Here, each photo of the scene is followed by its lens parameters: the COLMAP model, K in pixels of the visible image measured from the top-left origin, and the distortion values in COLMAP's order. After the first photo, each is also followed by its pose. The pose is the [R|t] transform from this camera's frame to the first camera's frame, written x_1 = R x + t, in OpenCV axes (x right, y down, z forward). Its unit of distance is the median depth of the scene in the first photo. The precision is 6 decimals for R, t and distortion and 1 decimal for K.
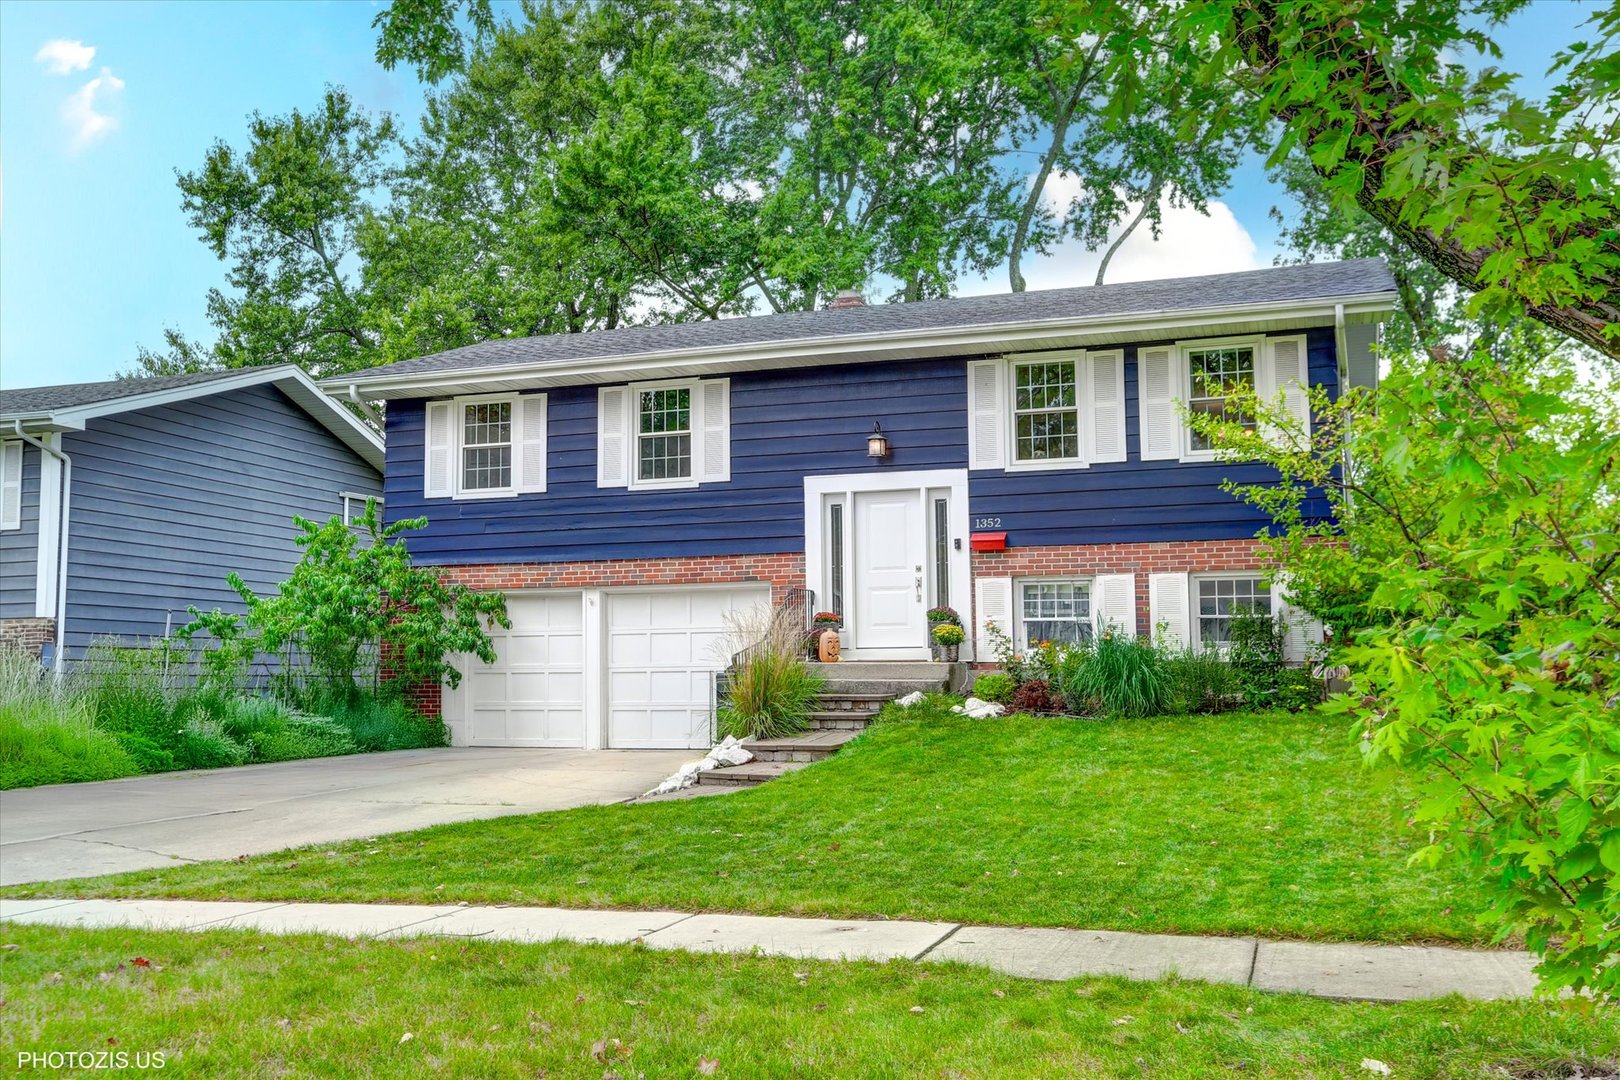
lens RADIAL K [[1478.4, 0, 812.6], [0, 1478.4, 542.8], [0, 0, 1]] dist [0.043778, 0.000000]
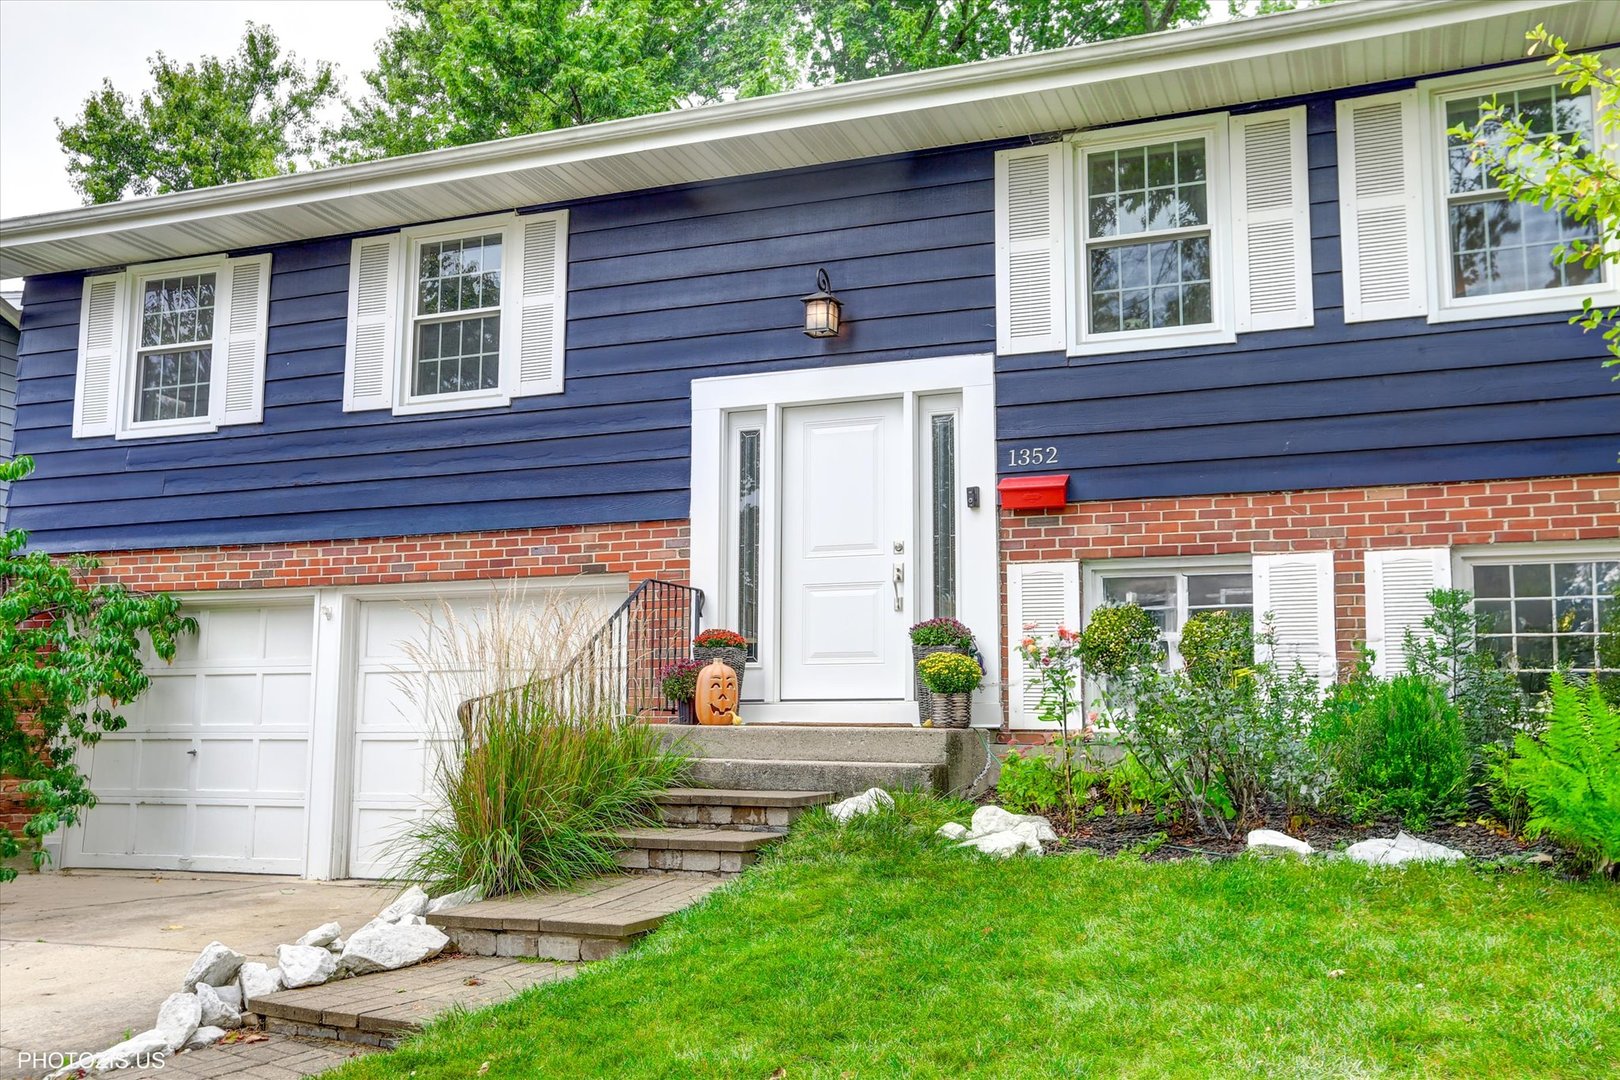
lens RADIAL K [[1478.4, 0, 805.2], [0, 1478.4, 541.4], [0, 0, 1]] dist [0.043778, 0.000000]
pose [[0.998512, 0.008406, -0.053874, 0.066829], [-0.011230, 0.998566, -0.052345, 0.043036], [0.053357, 0.052872, 0.997175, 0.479414]]
